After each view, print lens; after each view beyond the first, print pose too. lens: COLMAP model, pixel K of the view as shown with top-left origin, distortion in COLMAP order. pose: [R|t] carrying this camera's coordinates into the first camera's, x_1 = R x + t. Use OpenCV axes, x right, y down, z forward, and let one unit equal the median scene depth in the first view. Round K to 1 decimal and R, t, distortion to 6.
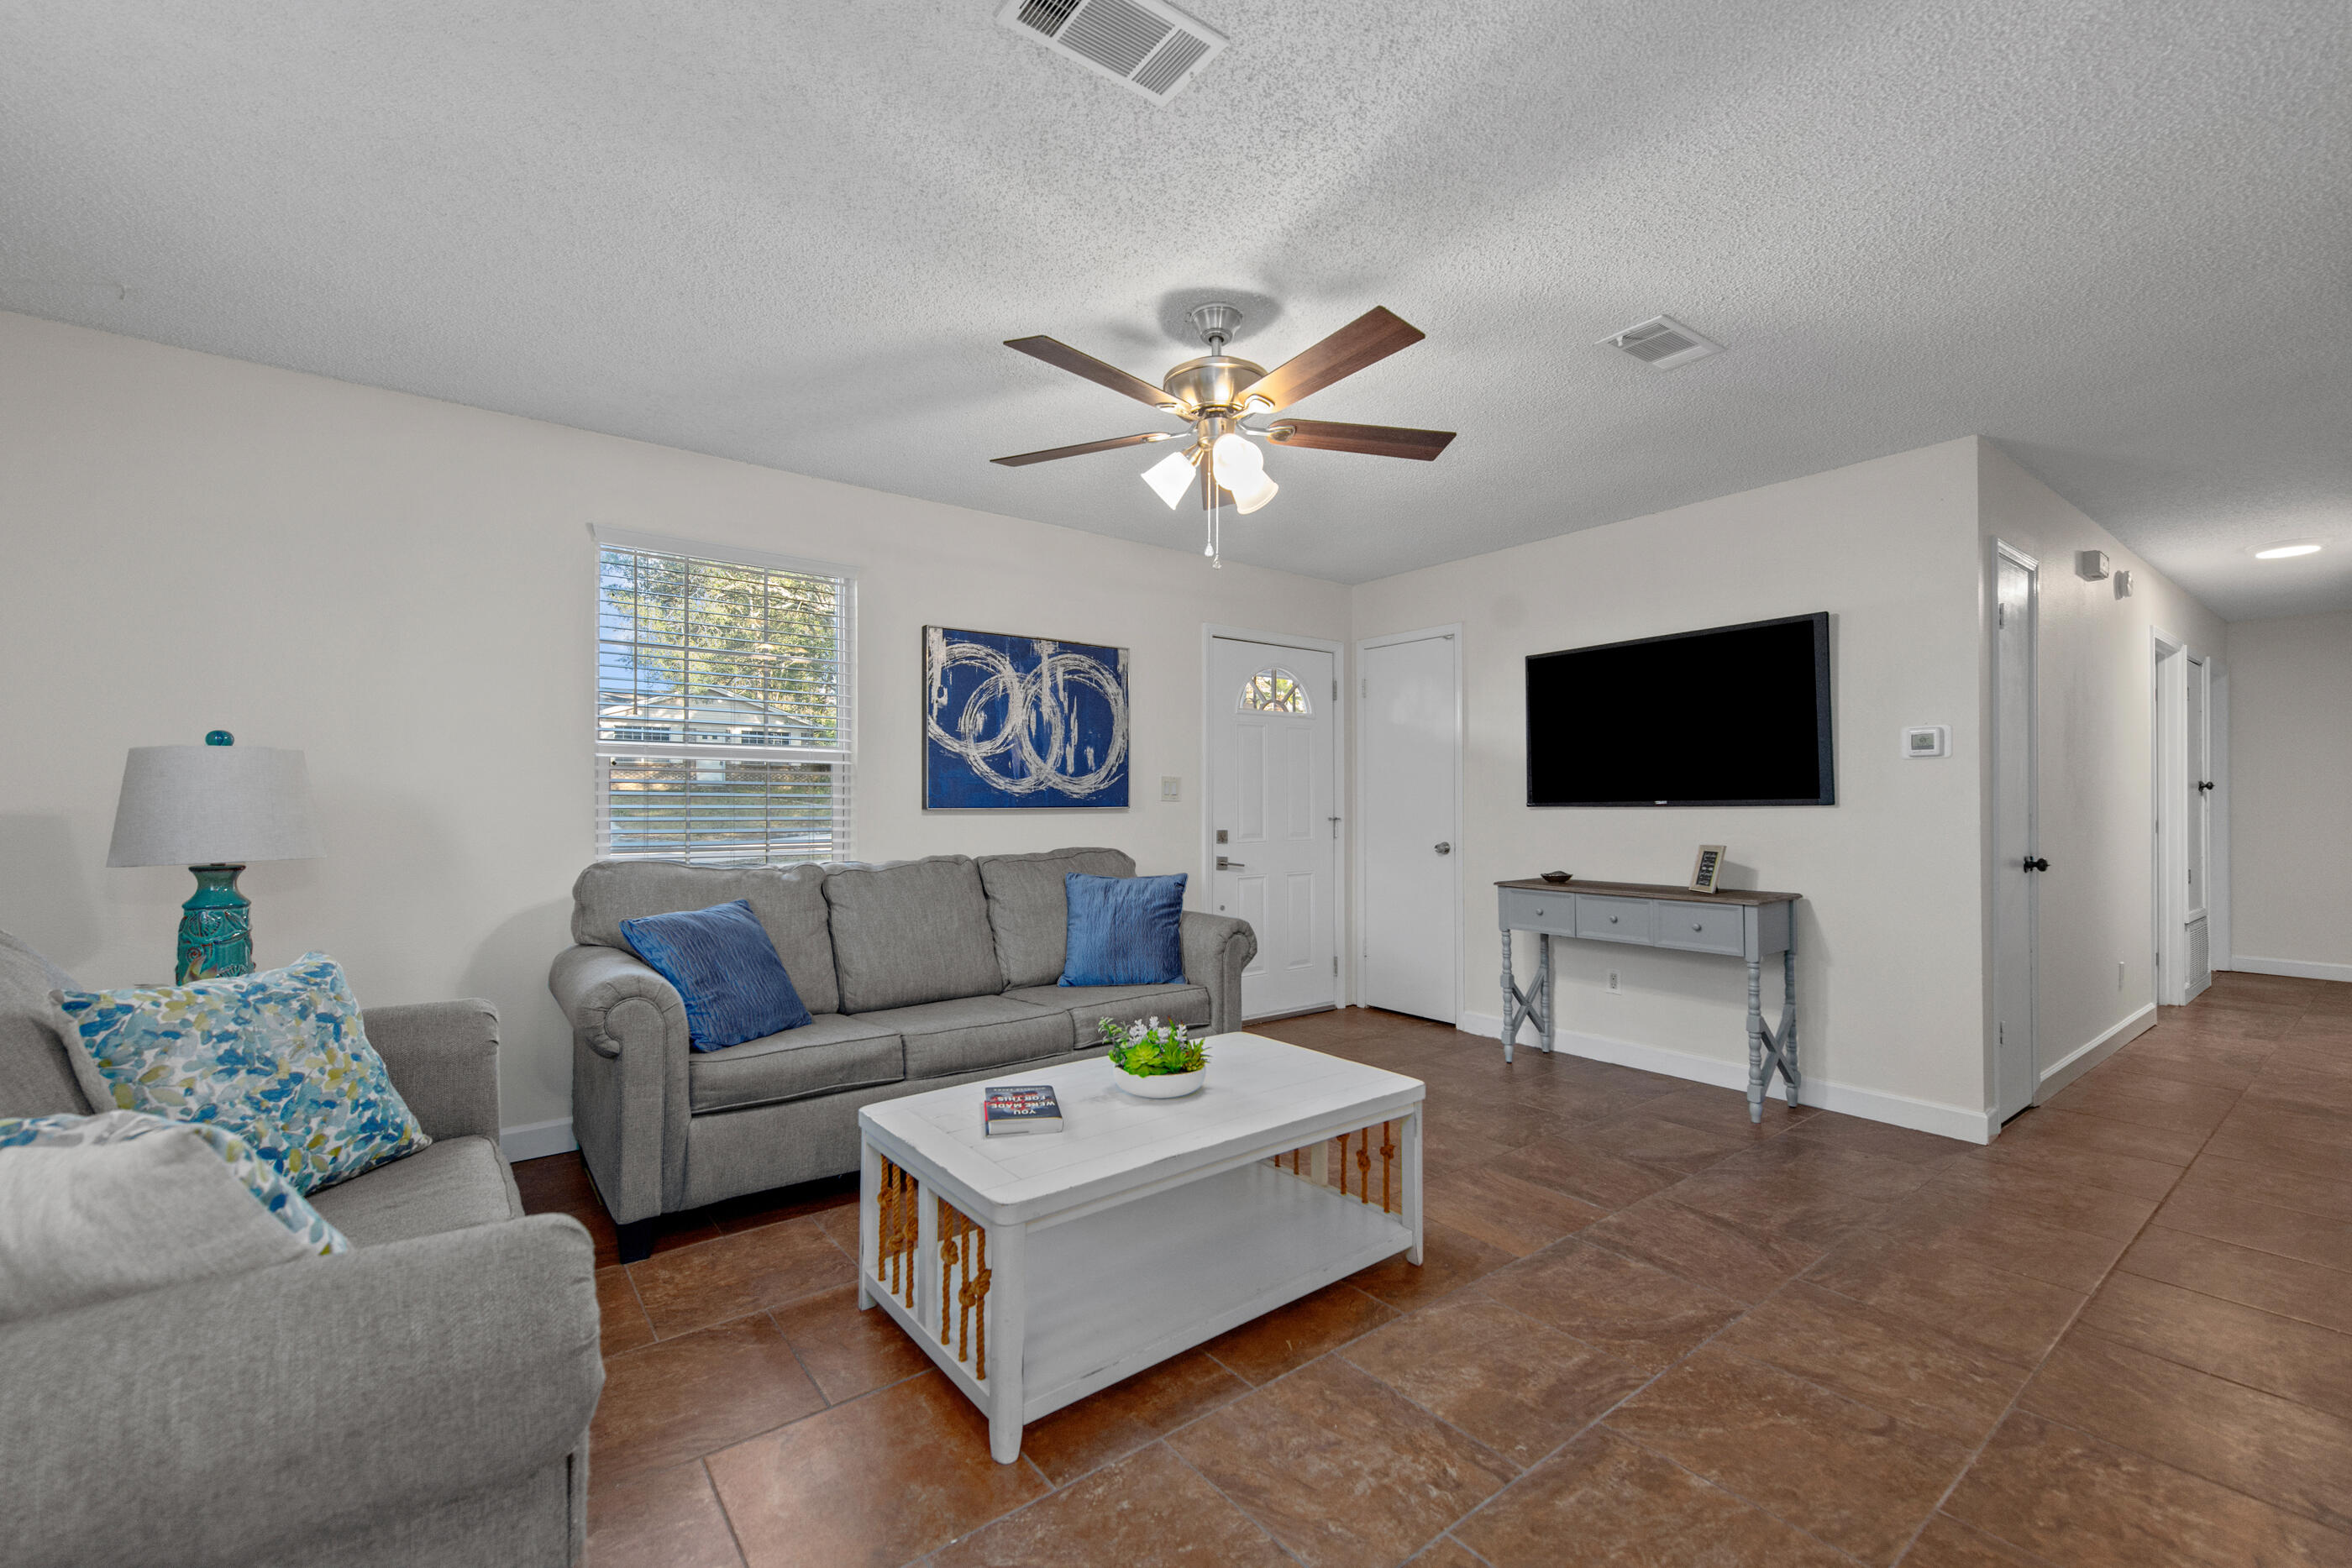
lens RADIAL K [[968.9, 0, 1172.4], [0, 968.9, 796.3], [0, 0, 1]] dist [0.018137, -0.007854]
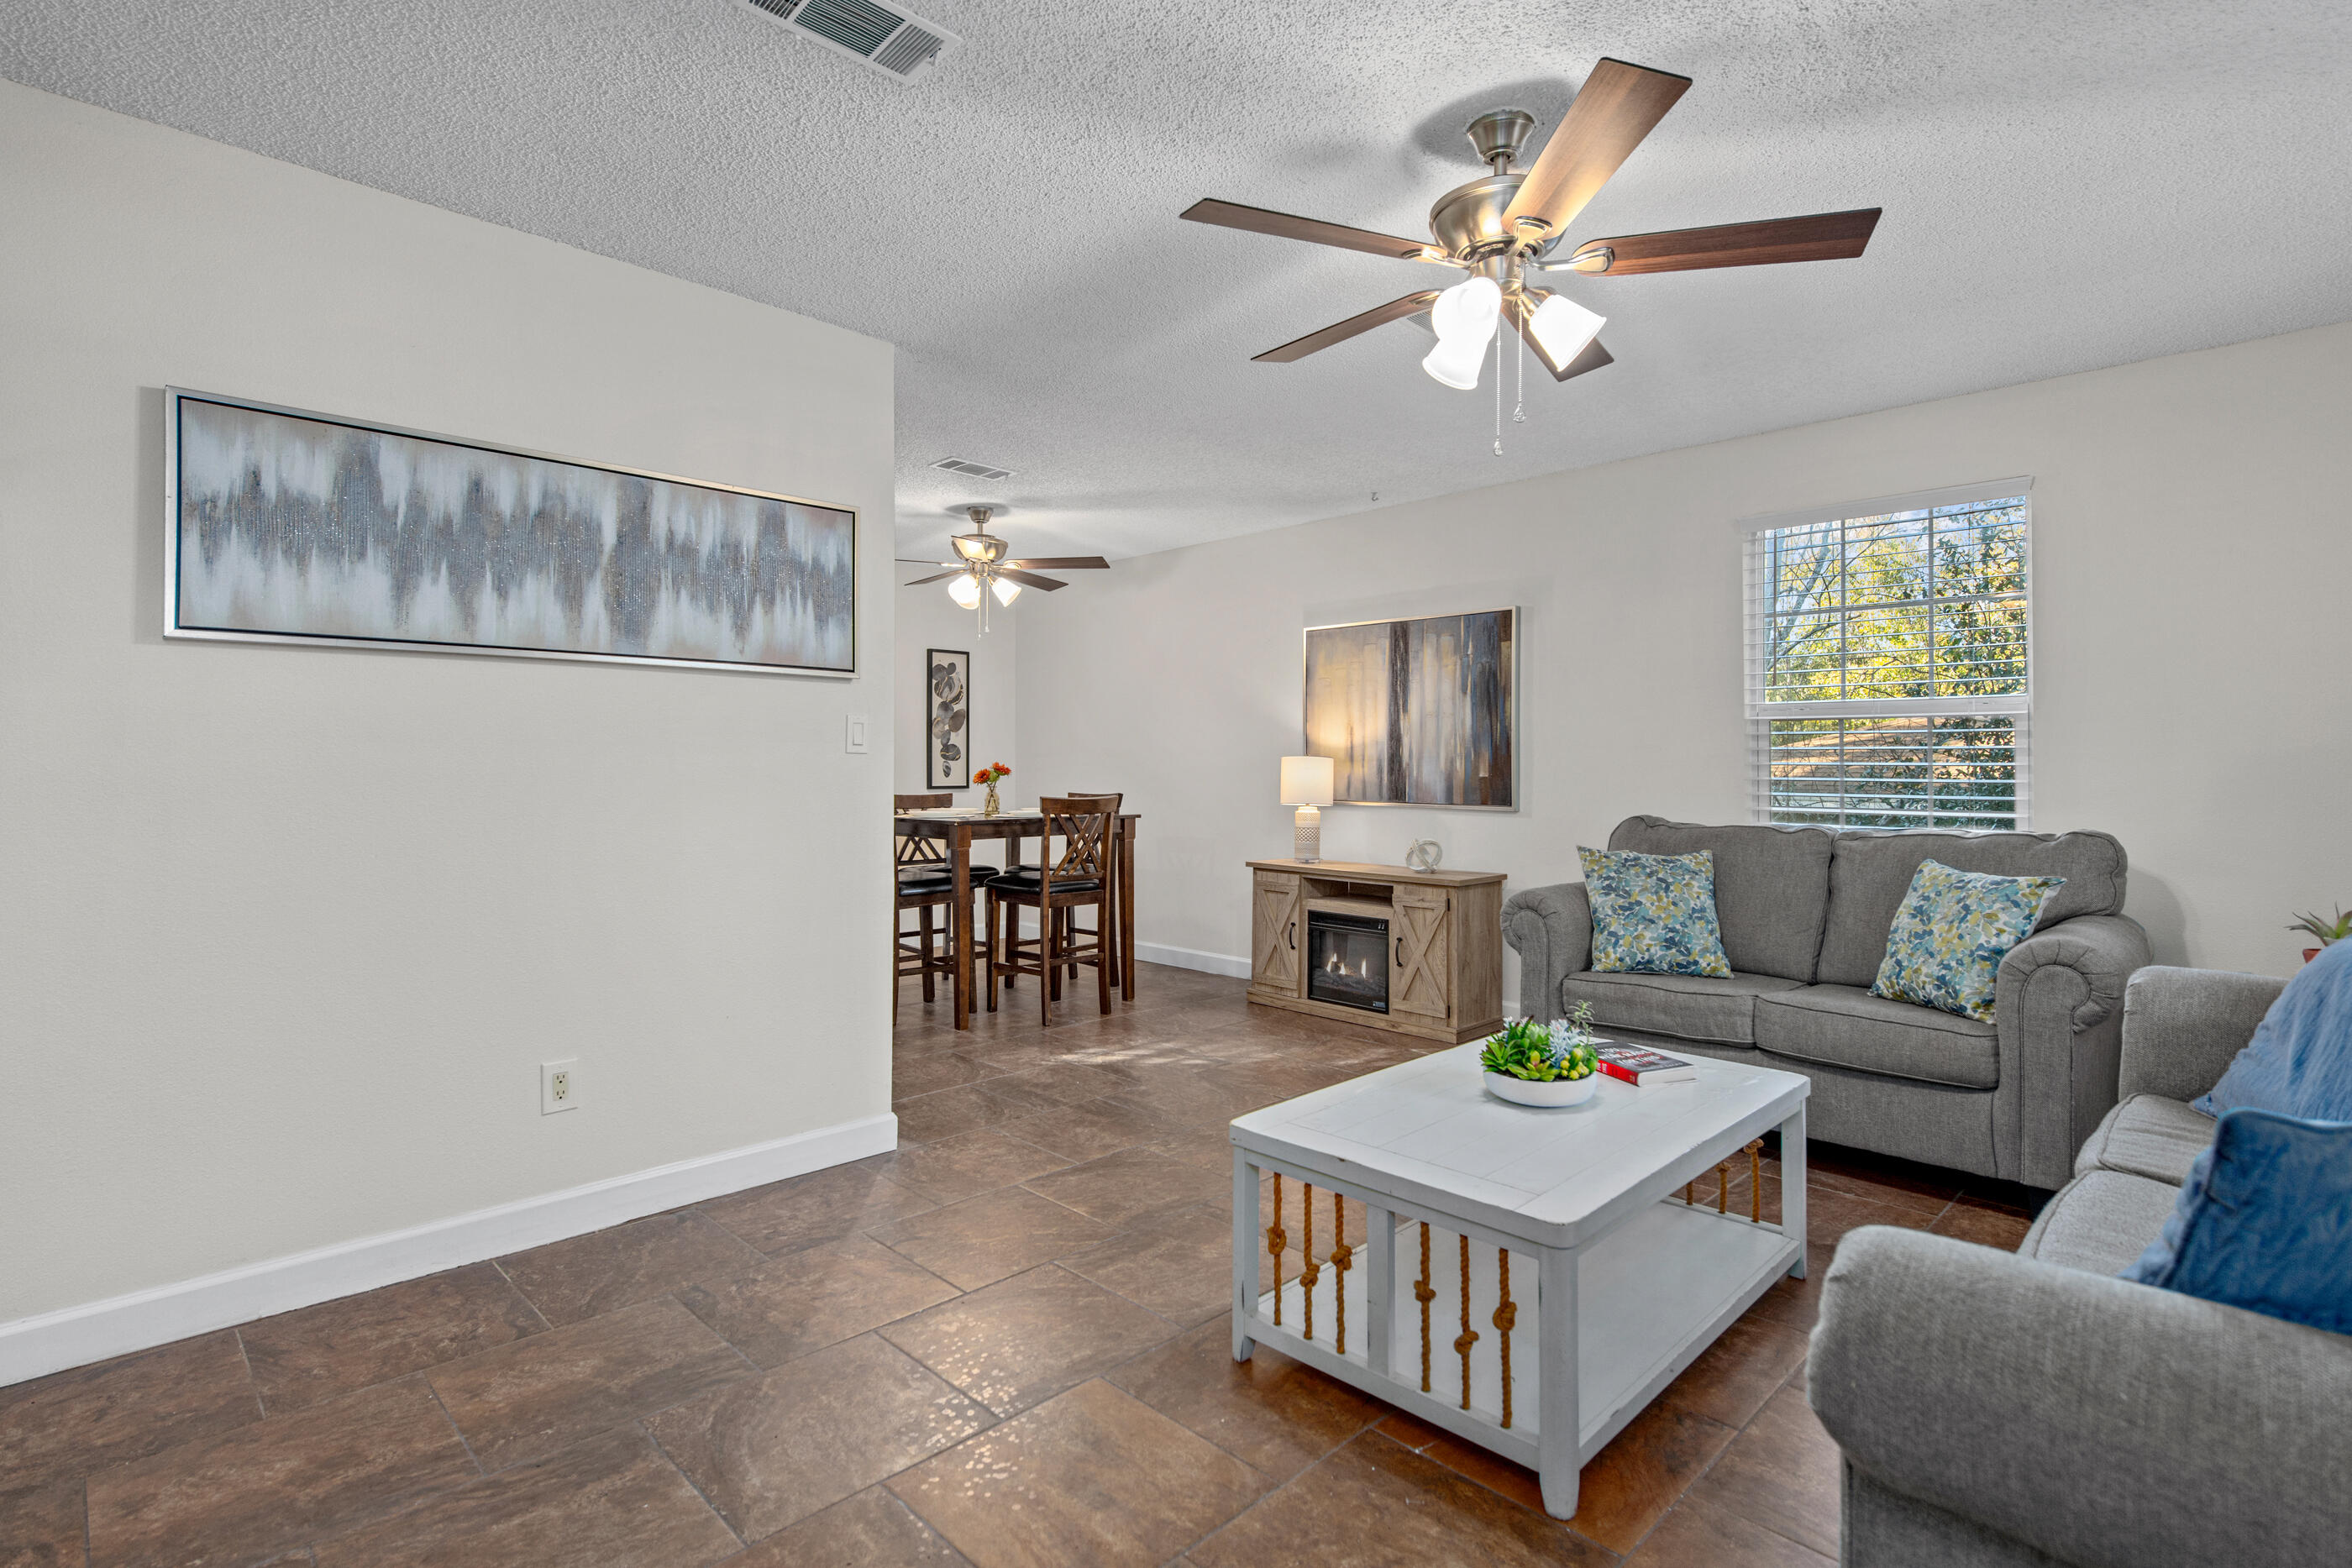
lens RADIAL K [[1134.6, 0, 1192.3], [0, 1134.6, 766.2], [0, 0, 1]] dist [0.012833, -0.000524]
pose [[-0.991909, -0.004201, -0.126880, 0.284001], [-0.003136, 0.999958, -0.008590, 0.012815], [0.126911, -0.008123, -0.991881, 1.330691]]
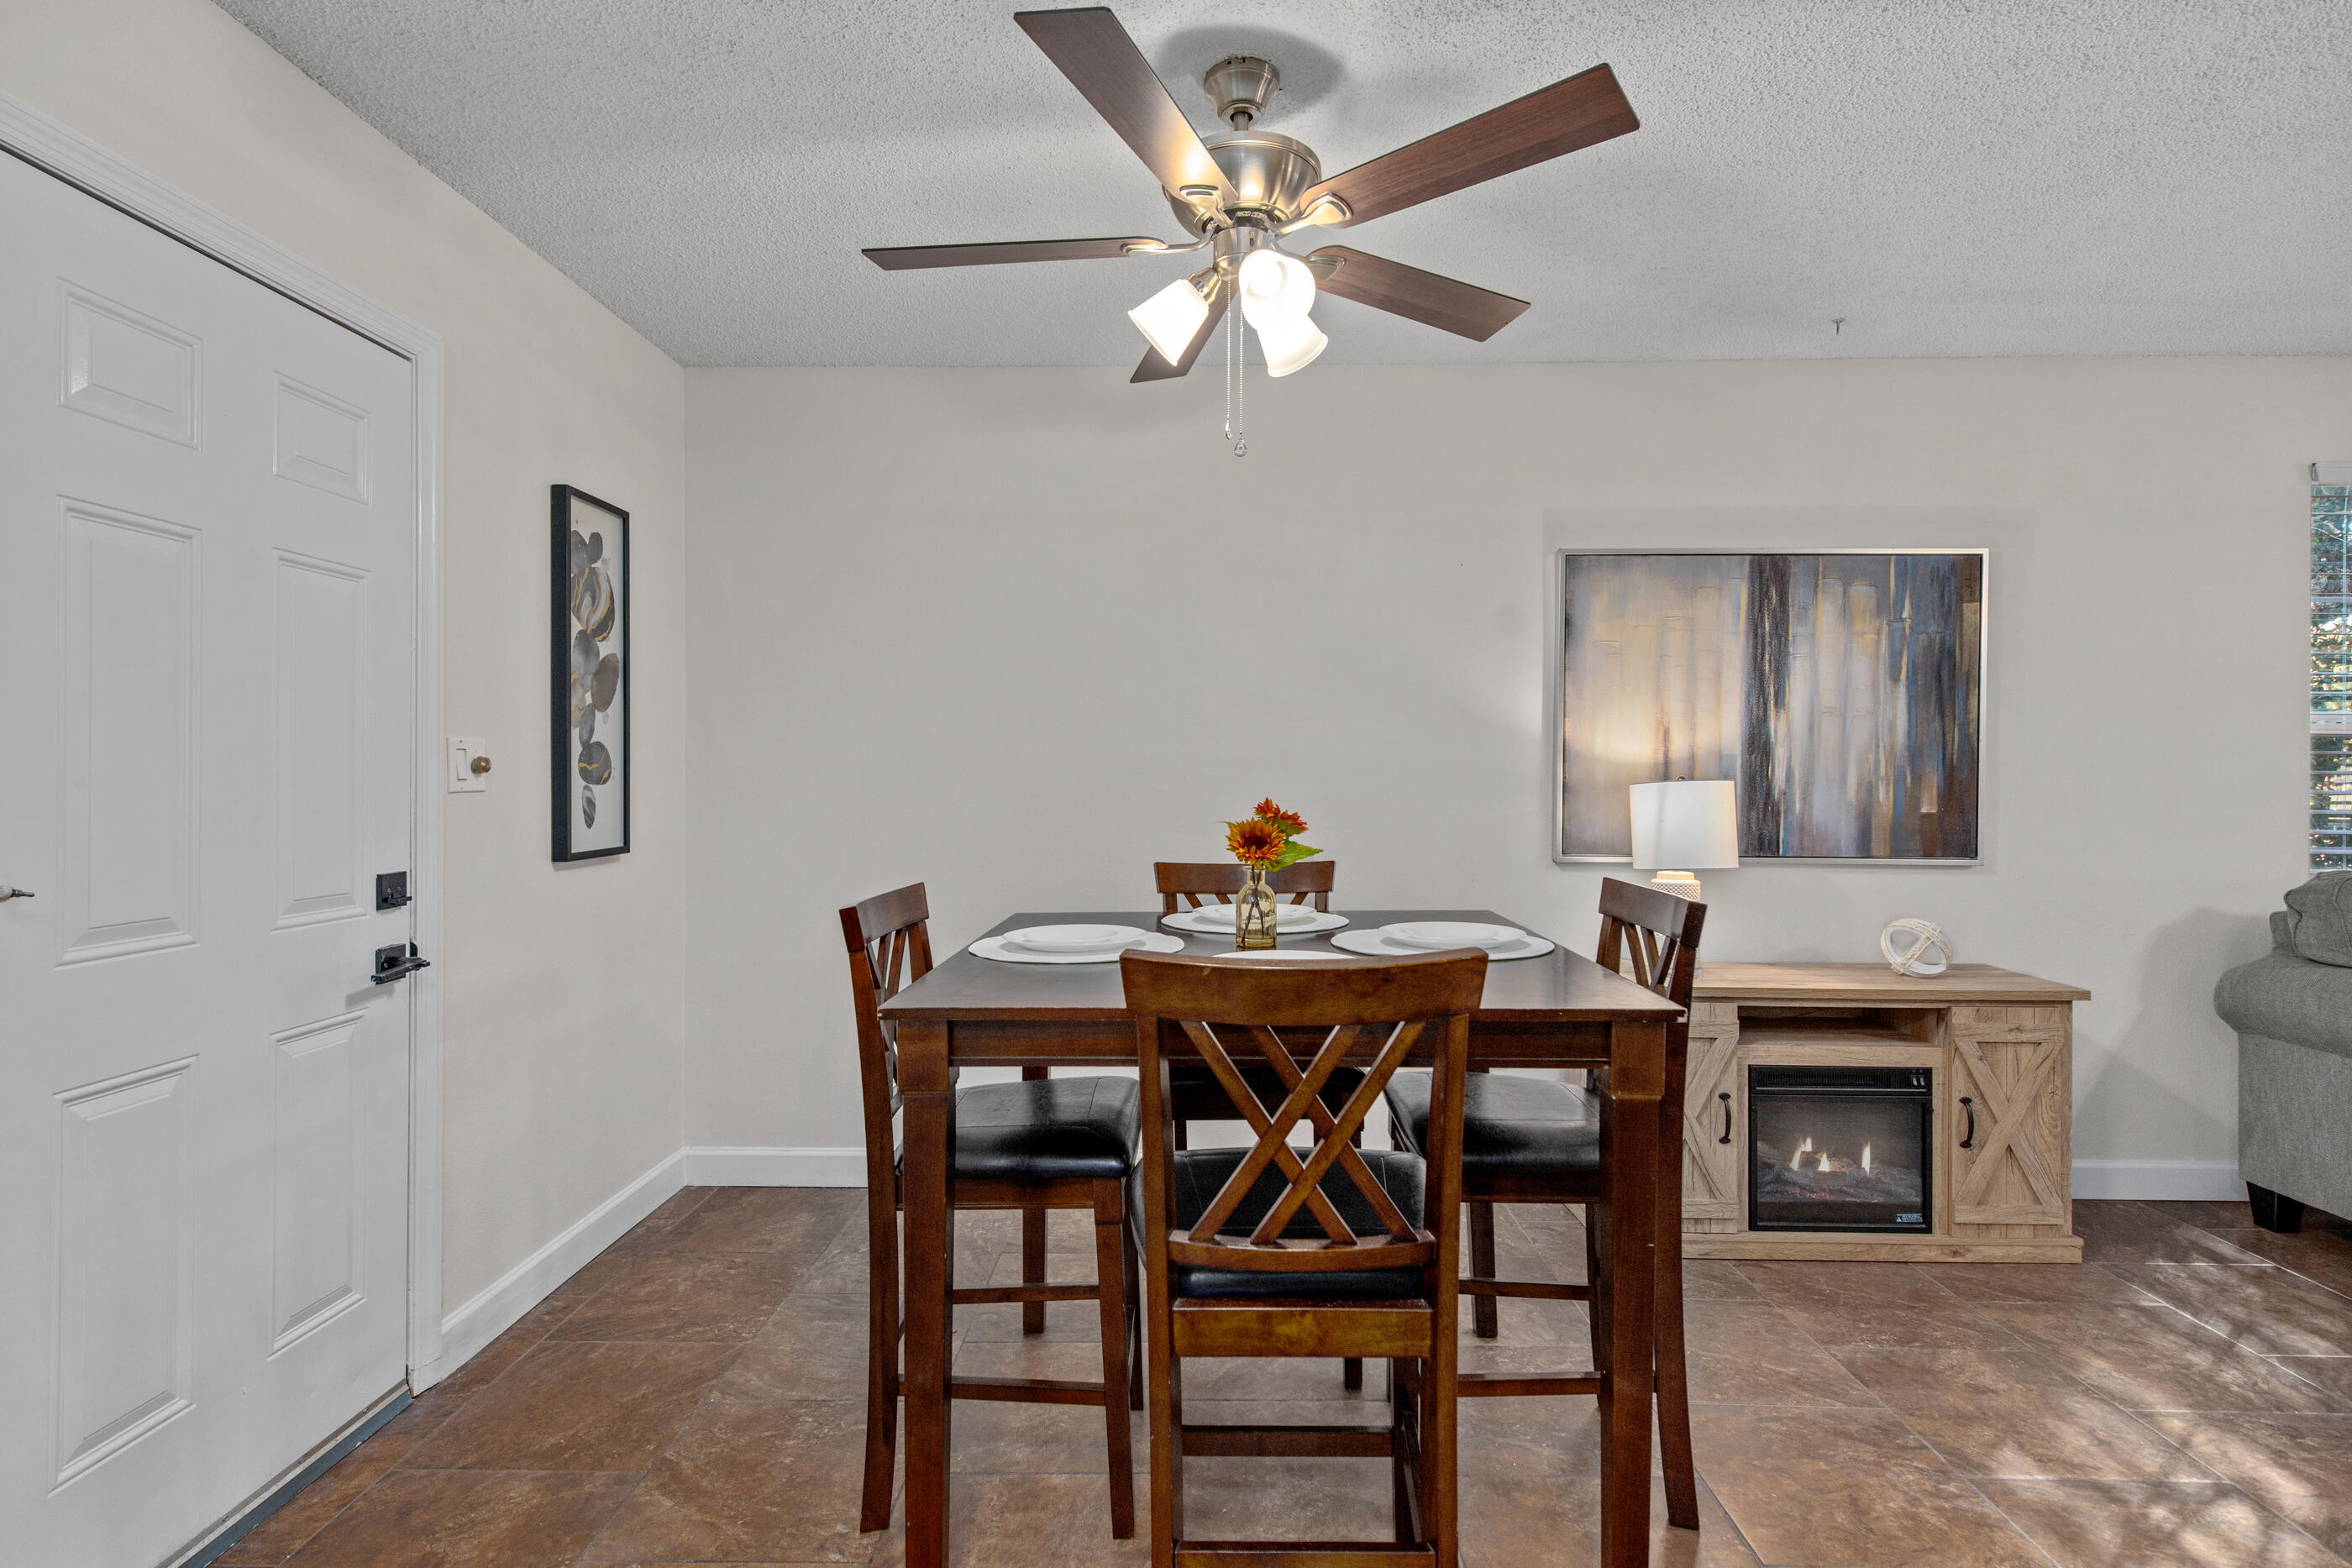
lens RADIAL K [[1134.6, 0, 1192.3], [0, 1134.6, 766.2], [0, 0, 1]] dist [0.012833, -0.000524]
pose [[-0.619364, -0.004847, -0.785089, 0.838737], [0.002872, 0.999960, -0.008439, -0.019262], [0.785099, -0.007481, -0.619325, 0.028805]]
